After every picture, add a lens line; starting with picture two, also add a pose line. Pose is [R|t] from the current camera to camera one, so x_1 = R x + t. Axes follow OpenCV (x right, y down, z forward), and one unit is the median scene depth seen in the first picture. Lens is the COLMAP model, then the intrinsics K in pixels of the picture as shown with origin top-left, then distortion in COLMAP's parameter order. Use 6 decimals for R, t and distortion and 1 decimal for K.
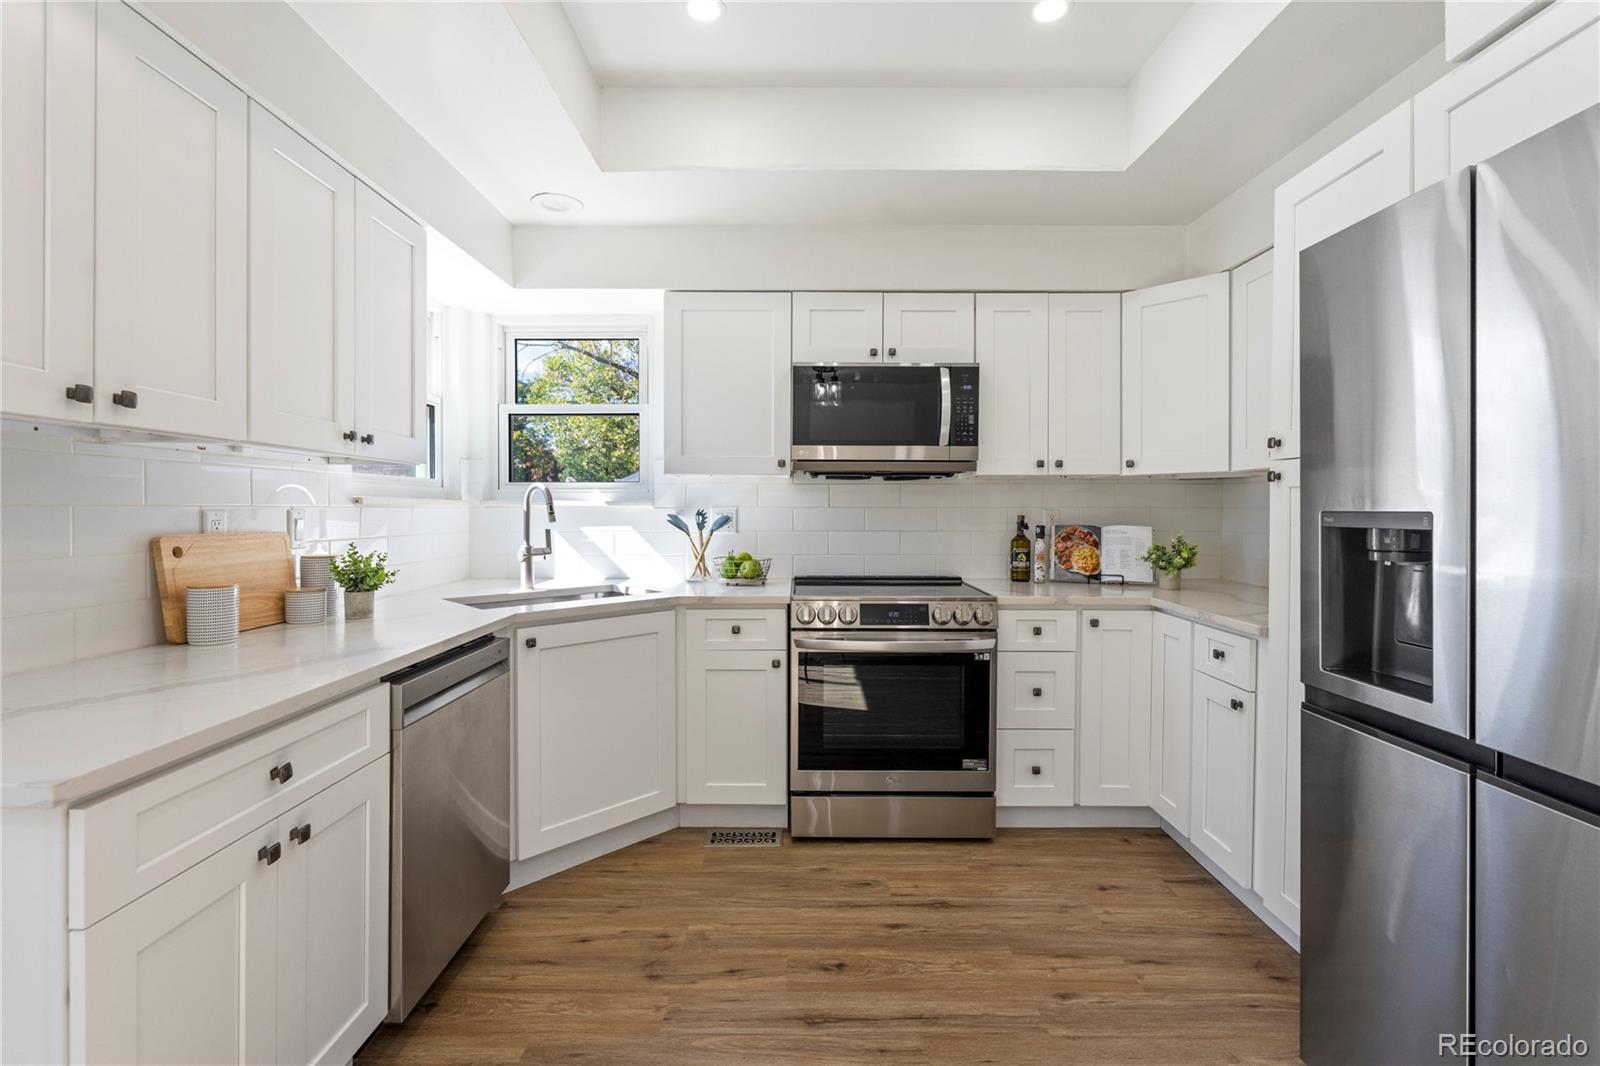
lens RADIAL K [[728.2, 0, 798.4], [0, 728.2, 524.4], [0, 0, 1]] dist [-0.000642, 0.000227]
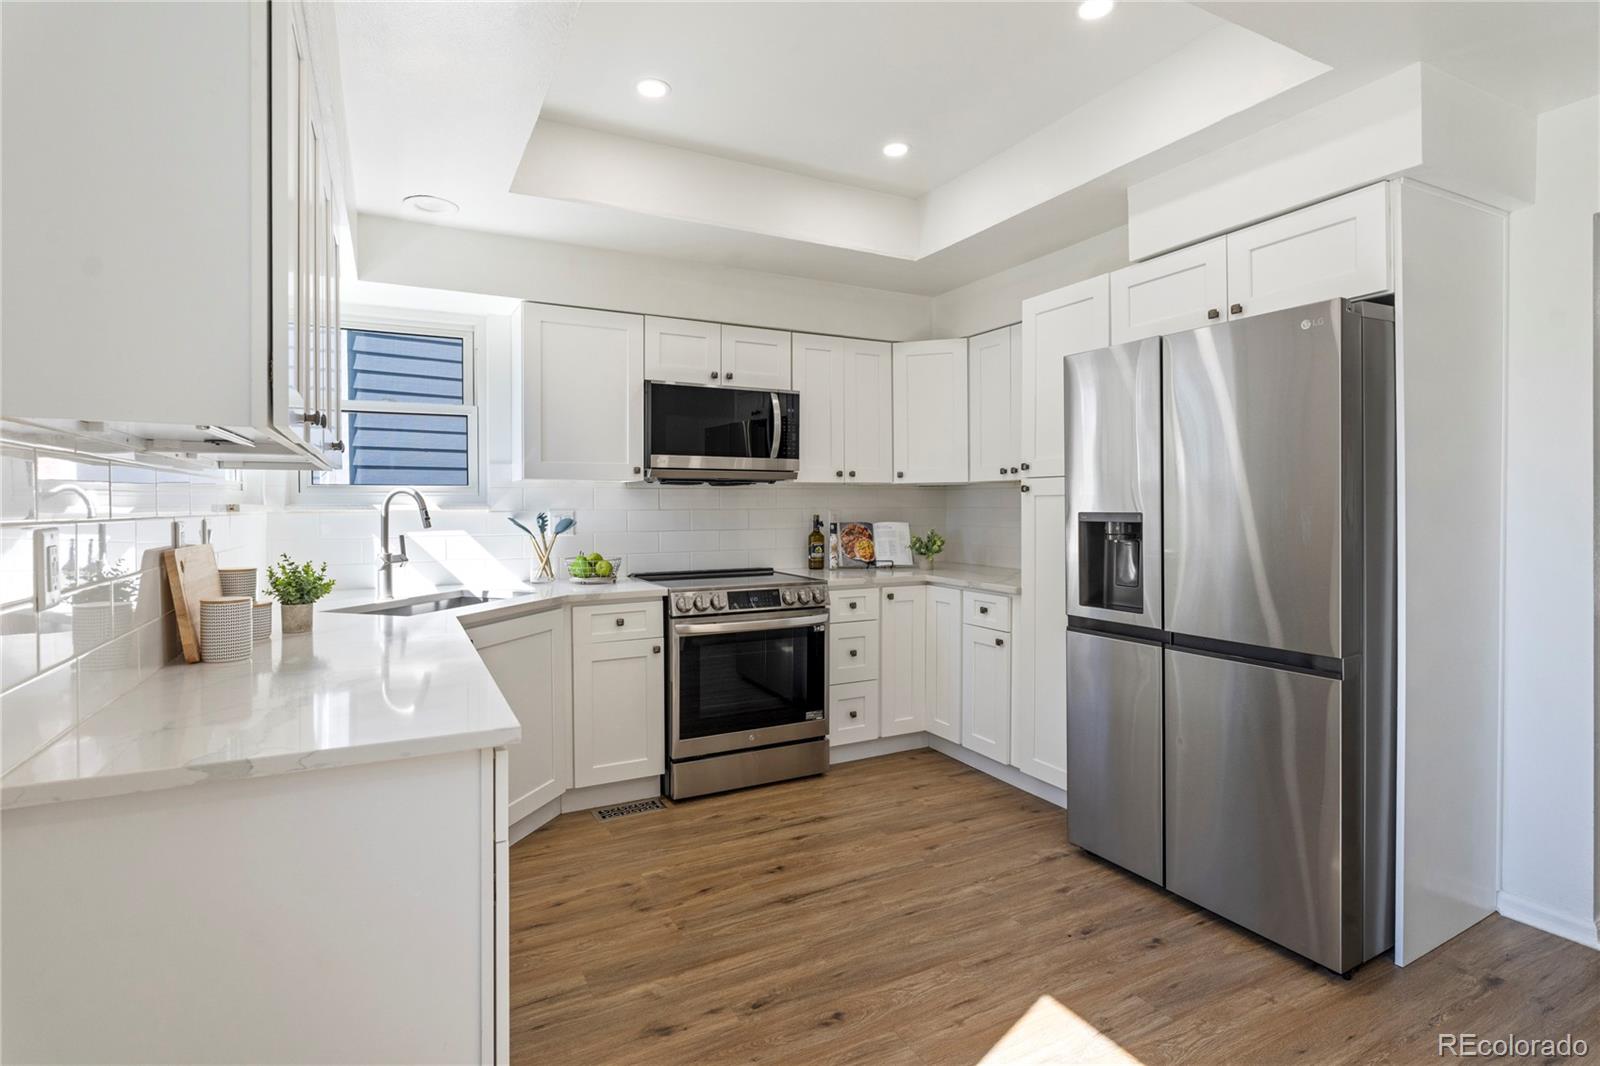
lens RADIAL K [[785.9, 0, 798.3], [0, 785.9, 525.6], [0, 0, 1]] dist [0.000462, 0.000097]
pose [[0.883620, -0.017781, 0.467867, -0.409355], [0.016180, 0.999841, 0.007440, -0.006189], [-0.467925, 0.000996, 0.883768, -0.180083]]
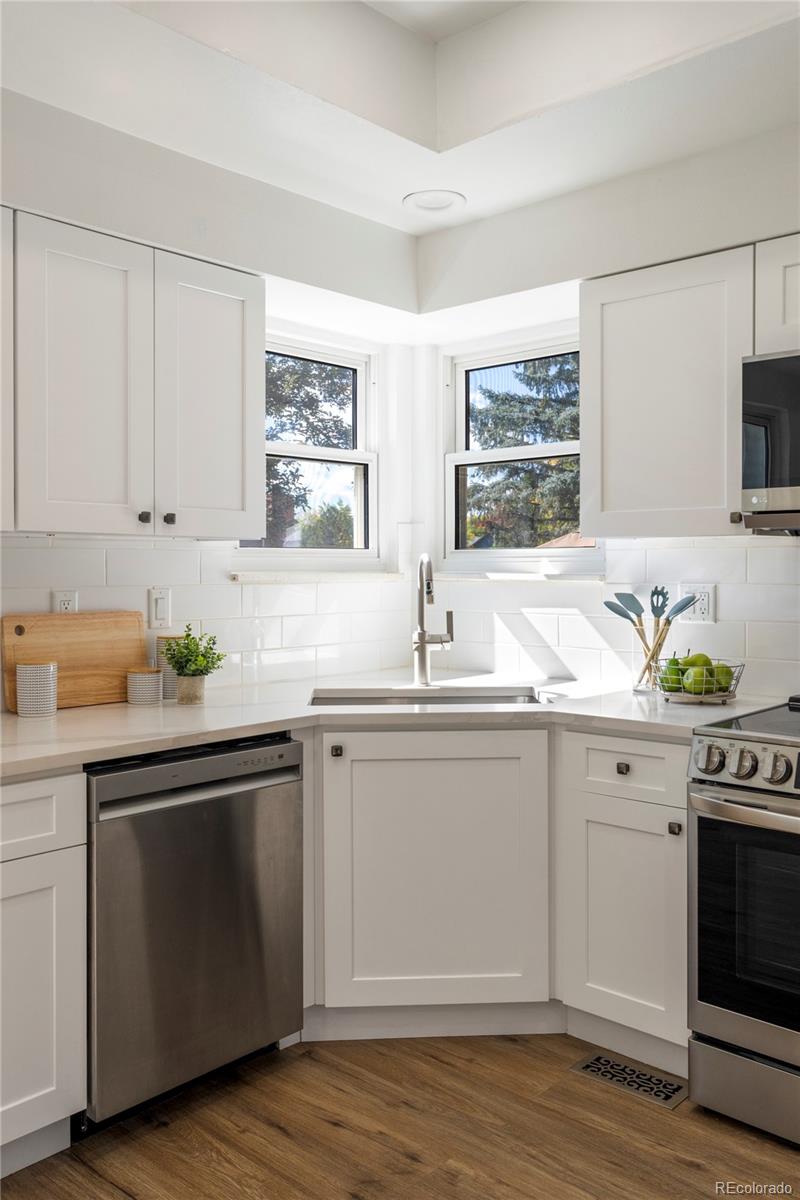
lens RADIAL K [[1013.7, 0, 400.8], [0, 1013.7, 593.8], [0, 0, 1]] dist [0.005222, -0.000599]
pose [[0.736391, 0.015859, -0.676370, 0.406106], [-0.010860, 0.999874, 0.011620, -0.027403], [0.676469, -0.001211, 0.736470, 0.168071]]
